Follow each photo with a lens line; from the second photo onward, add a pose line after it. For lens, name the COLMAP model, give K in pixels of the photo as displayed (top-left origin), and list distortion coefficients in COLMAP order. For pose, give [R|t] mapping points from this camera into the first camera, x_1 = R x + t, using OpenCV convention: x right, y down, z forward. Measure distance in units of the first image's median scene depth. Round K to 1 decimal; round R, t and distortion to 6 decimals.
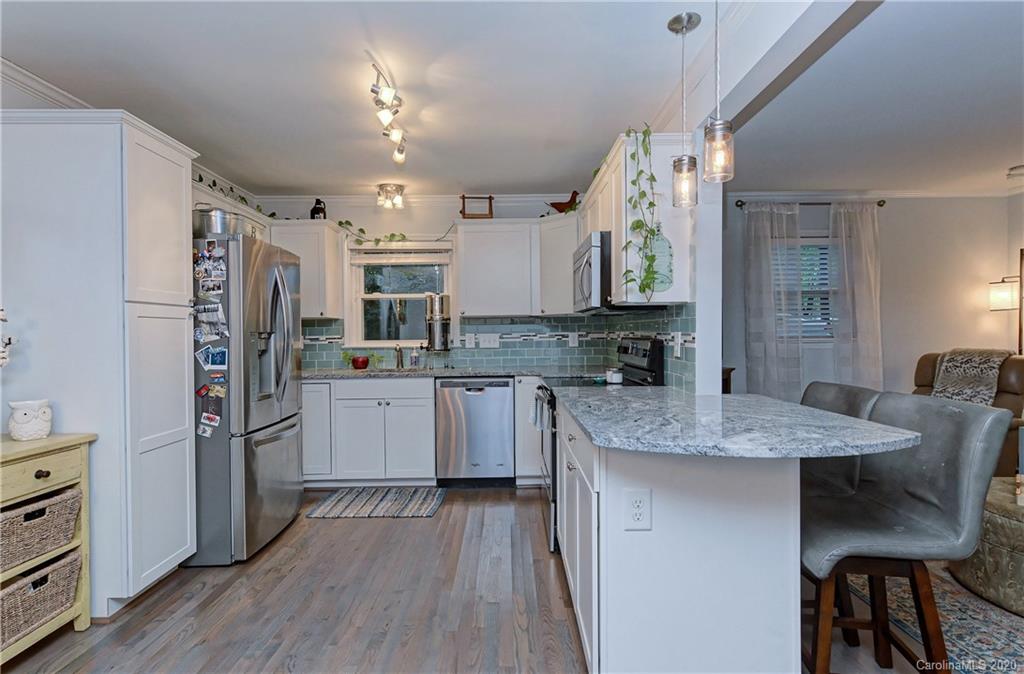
lens RADIAL K [[495.5, 0, 507.5], [0, 495.5, 339.1], [0, 0, 1]] dist [0.006629, -0.002273]
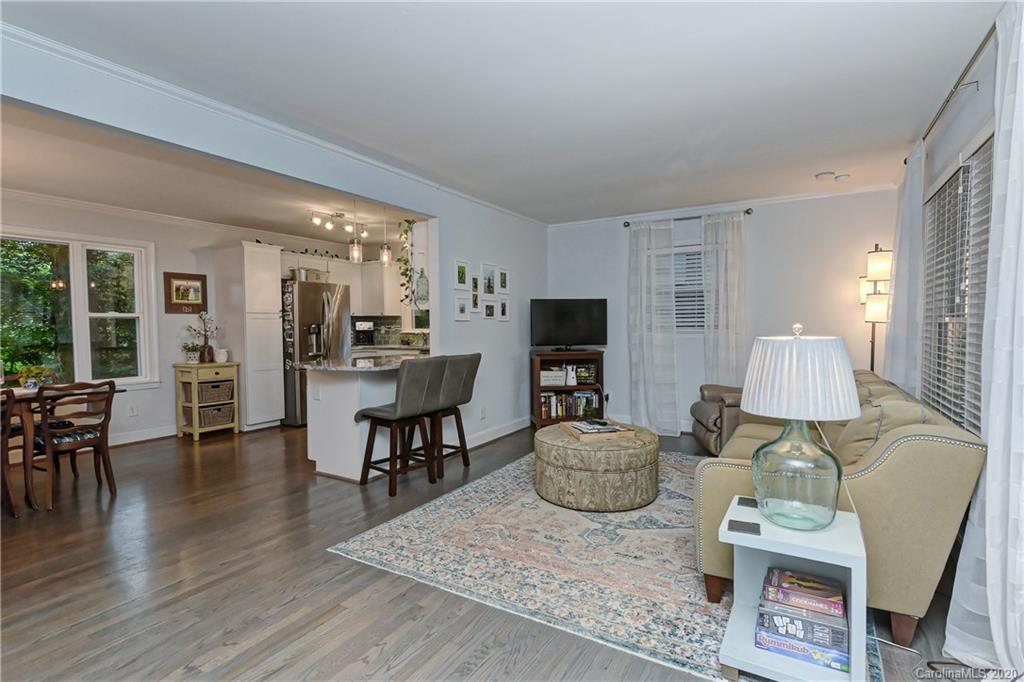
lens RADIAL K [[495.5, 0, 515.3], [0, 495.5, 346.1], [0, 0, 1]] dist [0.006629, -0.002273]
pose [[0.858381, 0.025652, -0.512371, 0.941478], [-0.006326, 0.999202, 0.039428, -0.006835], [0.512974, -0.030603, 0.857858, -0.276118]]
